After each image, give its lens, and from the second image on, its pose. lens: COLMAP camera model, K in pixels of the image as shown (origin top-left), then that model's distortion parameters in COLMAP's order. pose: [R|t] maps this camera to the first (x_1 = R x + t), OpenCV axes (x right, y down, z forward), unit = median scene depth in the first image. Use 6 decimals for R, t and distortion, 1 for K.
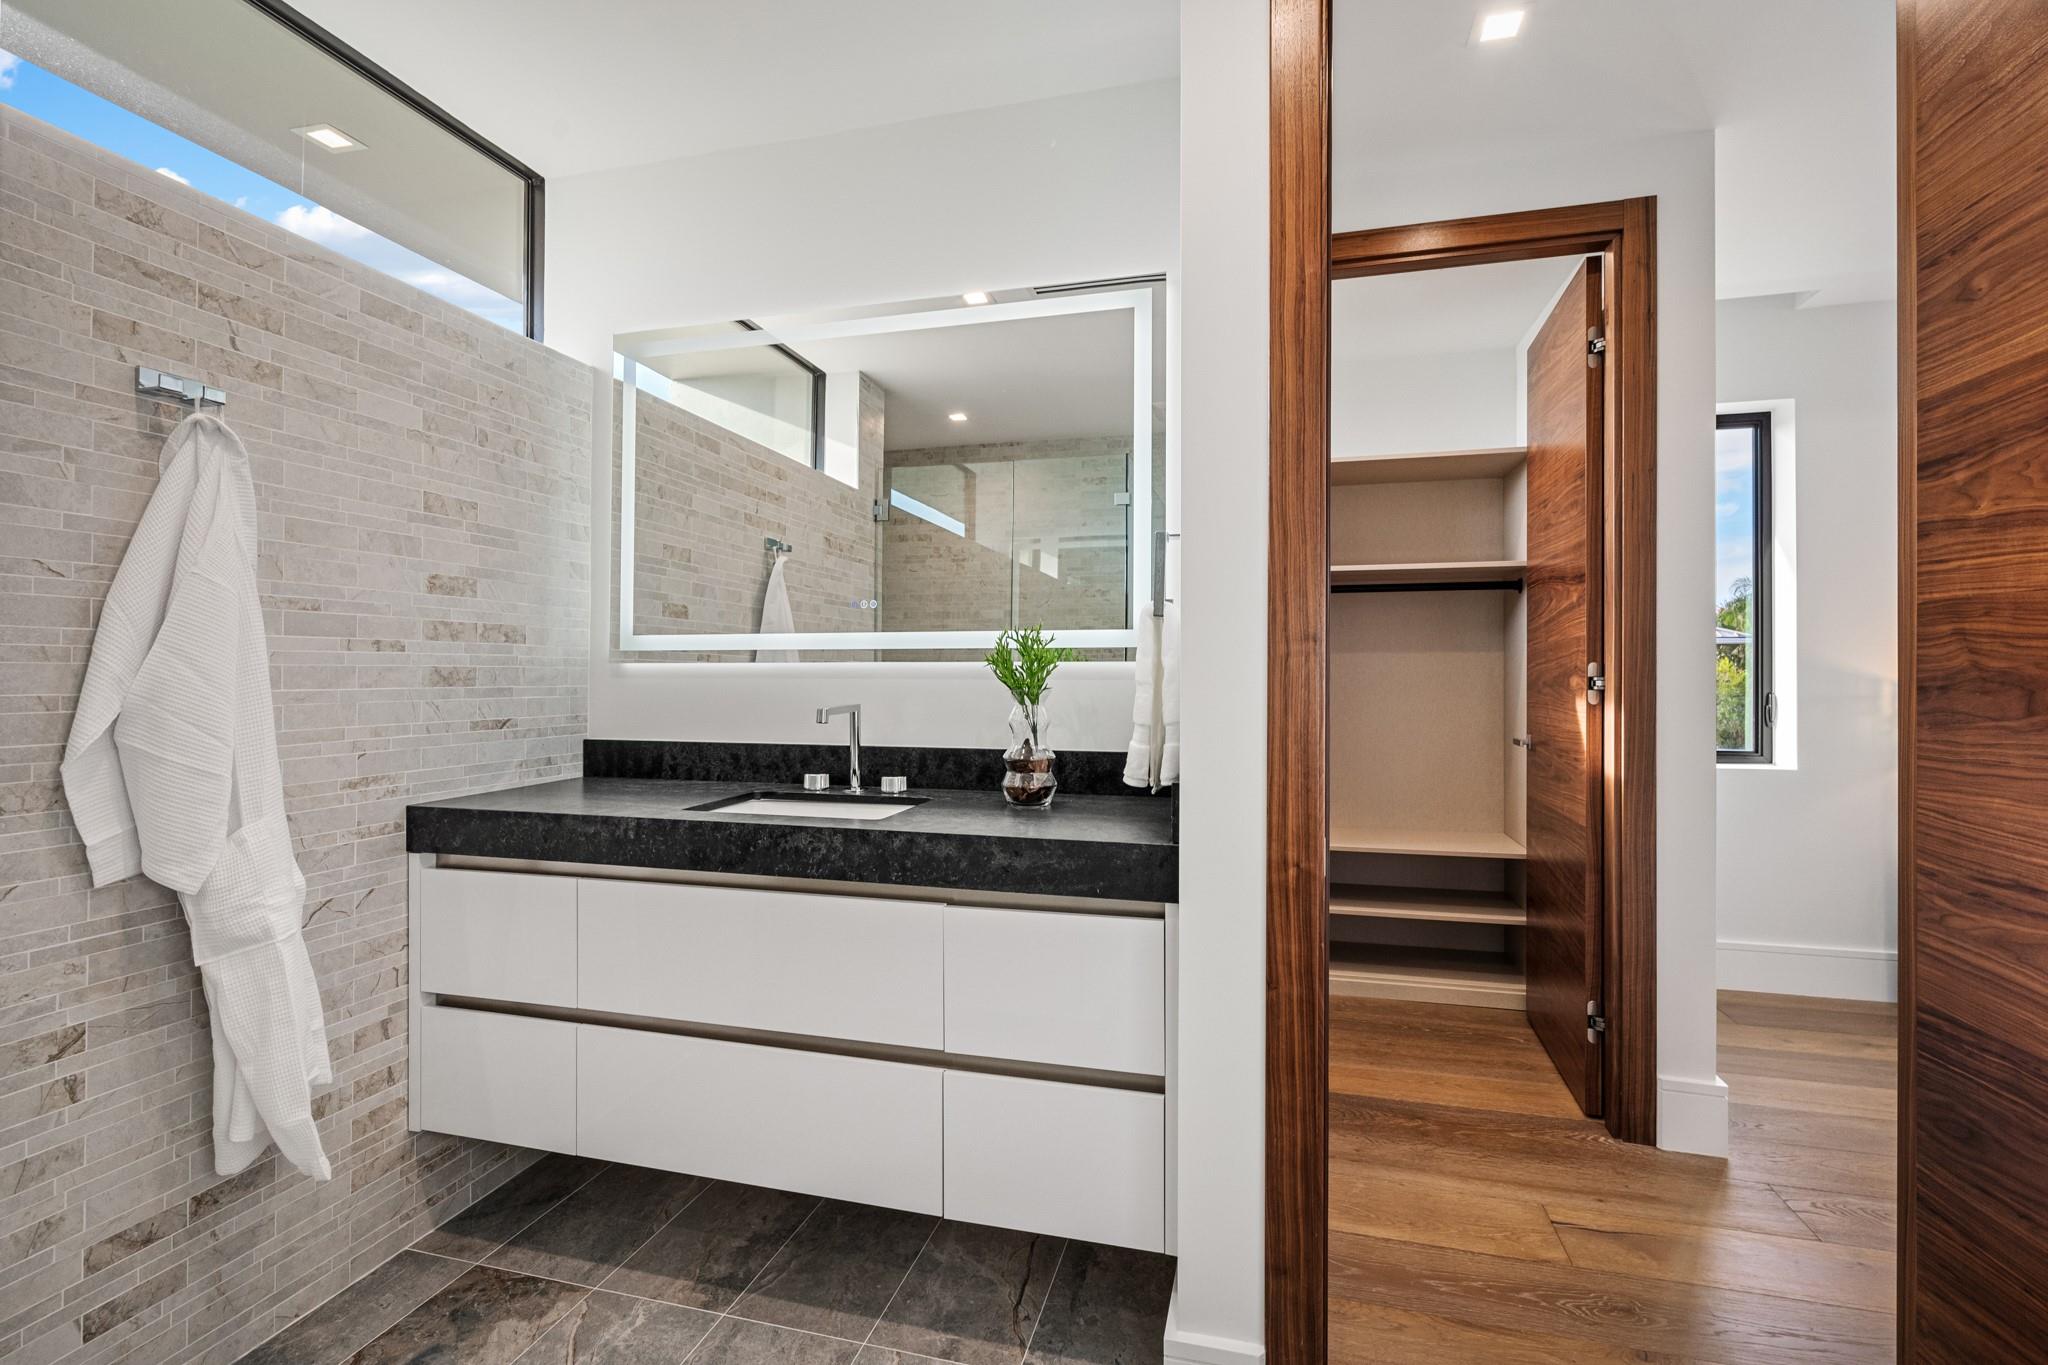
lens RADIAL K [[939.5, 0, 1021.9], [0, 939.5, 674.3], [0, 0, 1]] dist [0.001349, 0.000024]
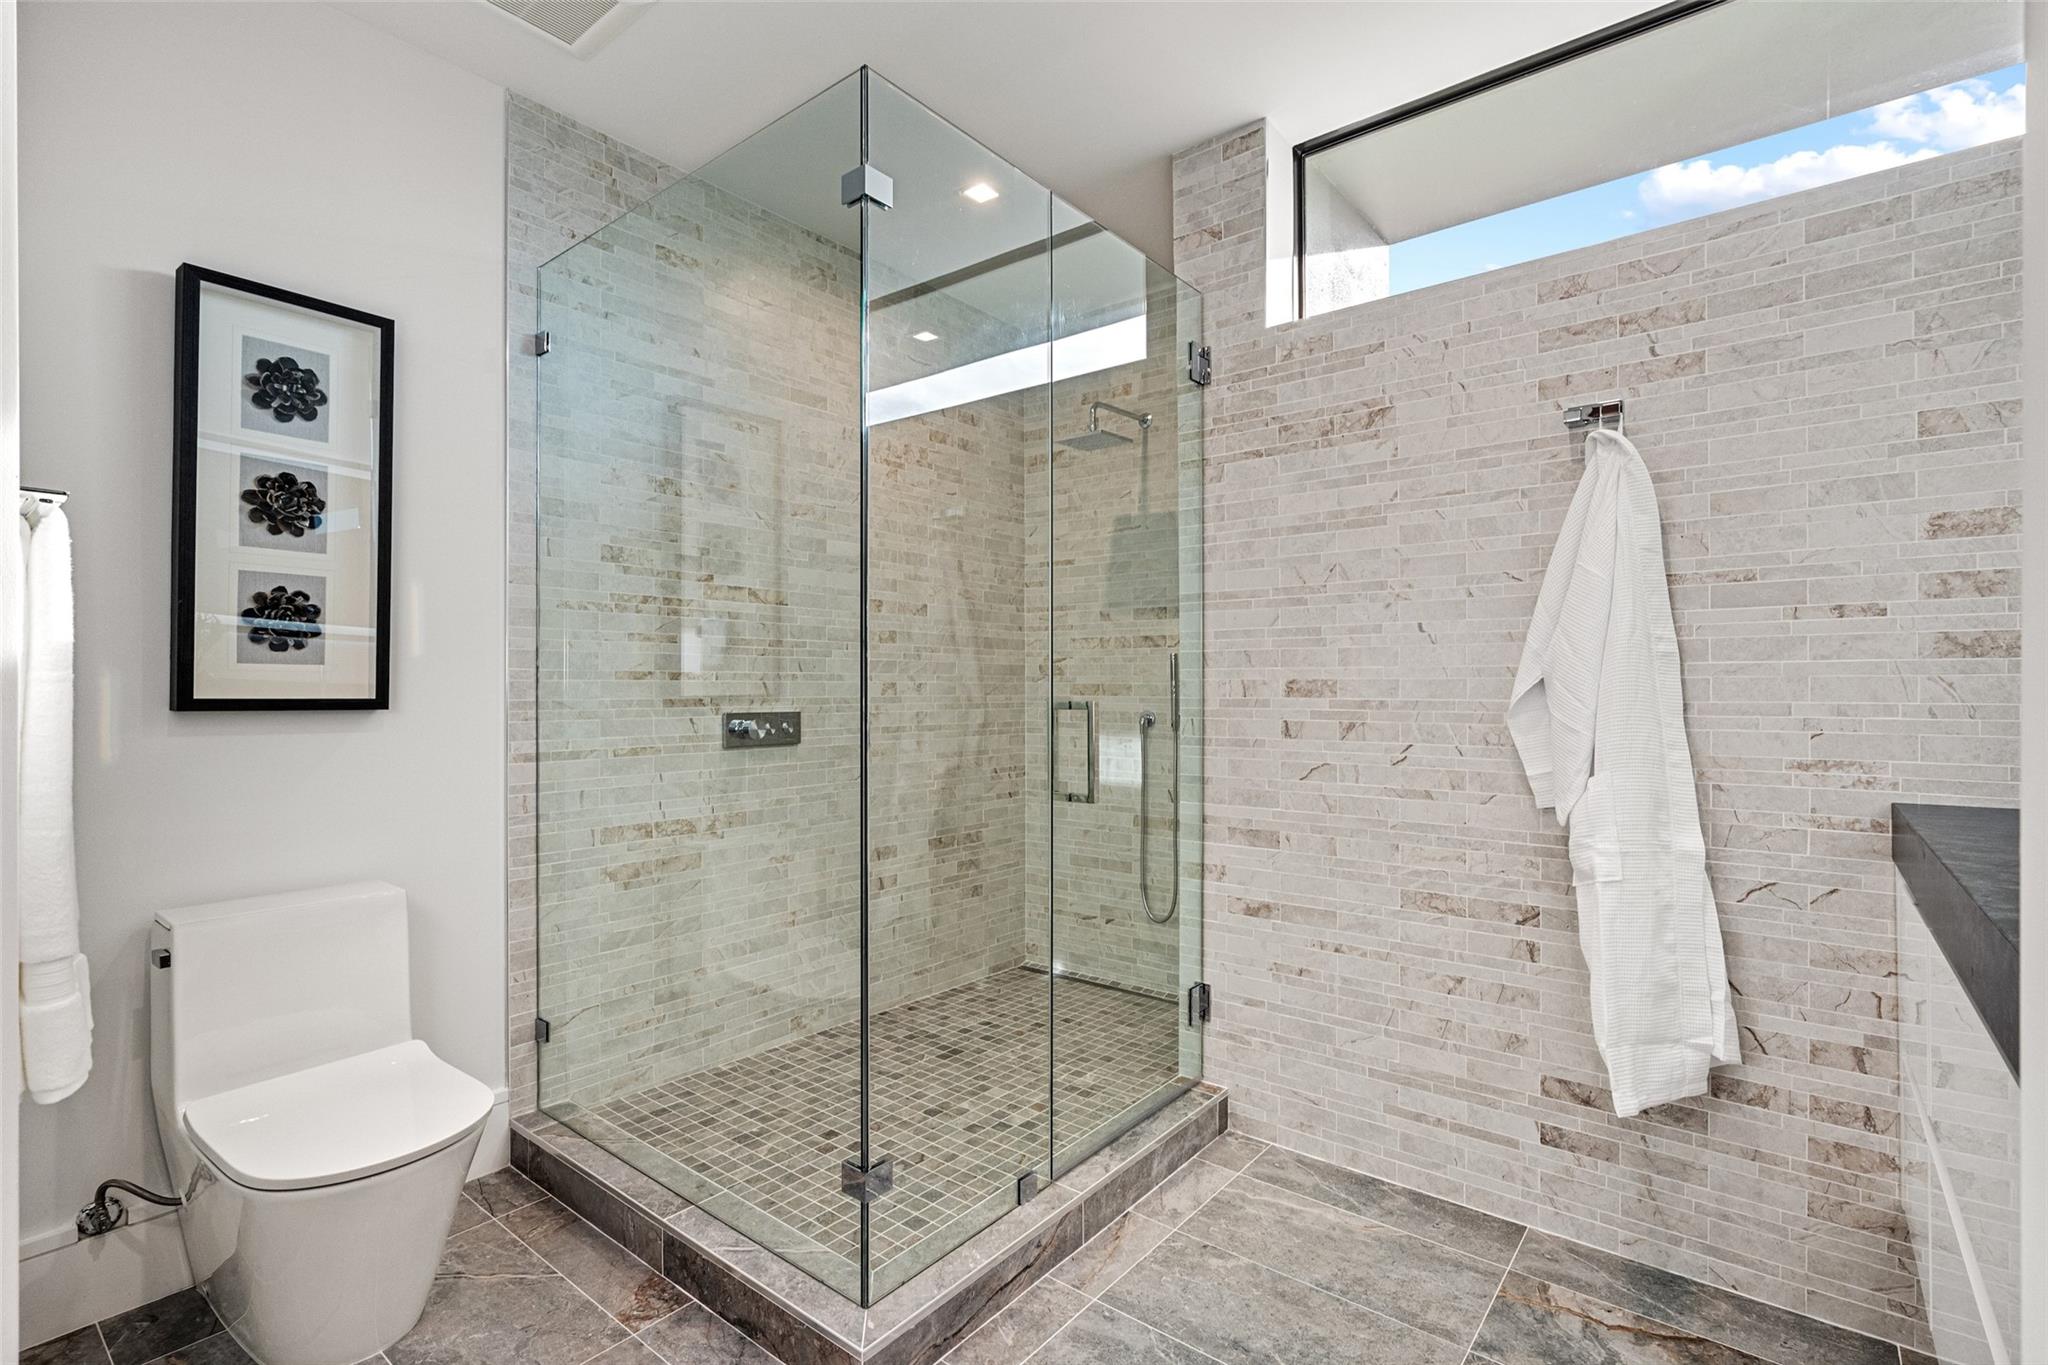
lens RADIAL K [[939.5, 0, 1025.0], [0, 939.5, 685.6], [0, 0, 1]] dist [0.001349, 0.000024]
pose [[-0.401919, -0.001056, -0.915675, 0.436710], [-0.001019, 0.999999, -0.000706, 0.041925], [0.915675, 0.000649, -0.401920, 0.691396]]
